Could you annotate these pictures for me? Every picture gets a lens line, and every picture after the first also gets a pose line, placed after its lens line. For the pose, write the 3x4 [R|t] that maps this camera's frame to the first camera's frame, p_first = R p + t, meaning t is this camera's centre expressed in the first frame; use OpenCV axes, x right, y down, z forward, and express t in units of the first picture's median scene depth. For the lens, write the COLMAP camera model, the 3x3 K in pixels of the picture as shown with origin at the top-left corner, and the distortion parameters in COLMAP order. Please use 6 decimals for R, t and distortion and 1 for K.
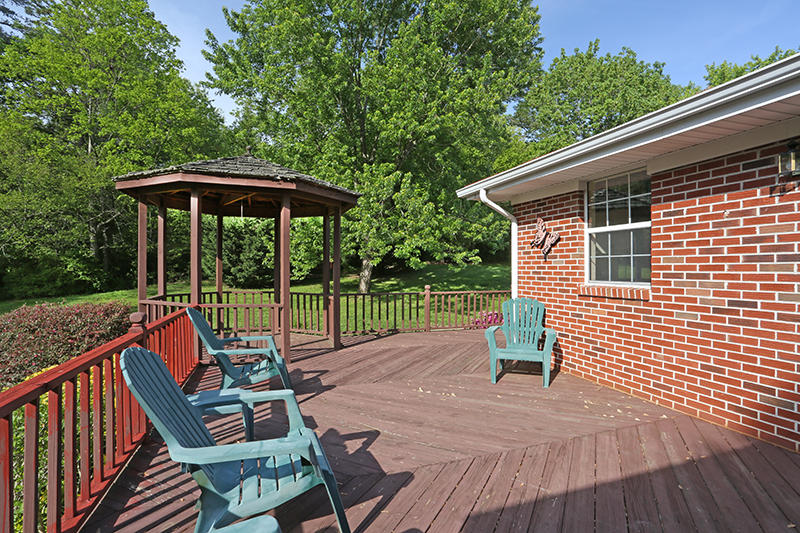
lens RADIAL K [[383.9, 0, 405.5], [0, 383.9, 270.4], [0, 0, 1]] dist [-0.055124, 0.000585]
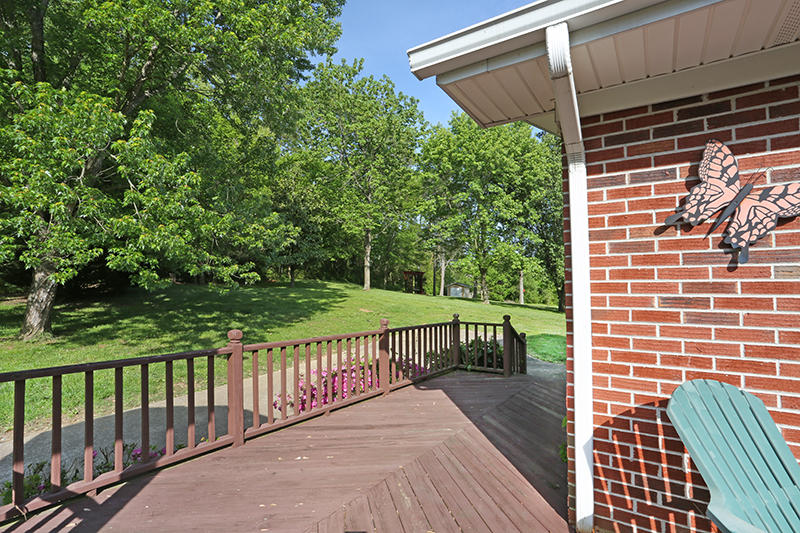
lens RADIAL K [[394.1, 0, 411.1], [0, 394.1, 289.8], [0, 0, 1]] dist [-0.024393, 0.001173]
pose [[0.791791, 0.007830, 0.610741, -0.023561], [-0.004343, 0.999965, -0.007191, -0.000630], [-0.610776, 0.003041, 0.791797, 0.268638]]
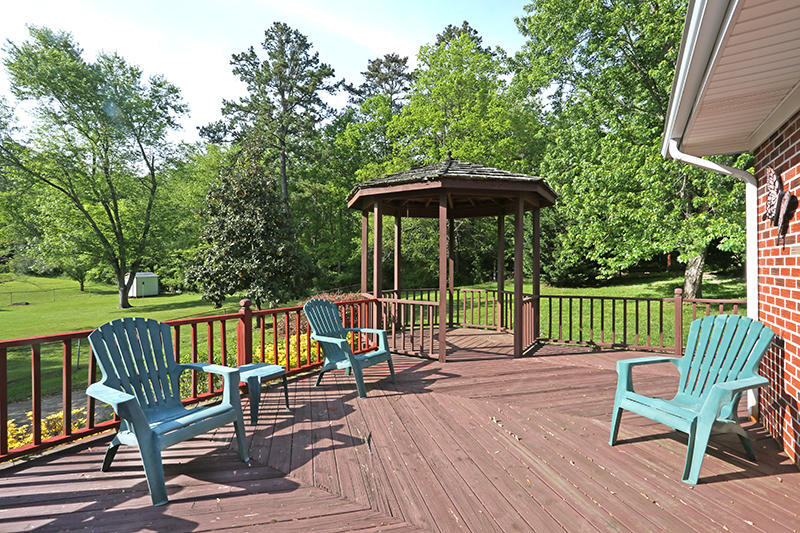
lens RADIAL K [[383.9, 0, 405.5], [0, 383.9, 270.4], [0, 0, 1]] dist [-0.055124, 0.000585]
pose [[0.646894, -0.002204, -0.762576, 0.122580], [0.005079, 0.999986, 0.001418, 0.000760], [0.762563, -0.004791, 0.646897, 0.084298]]
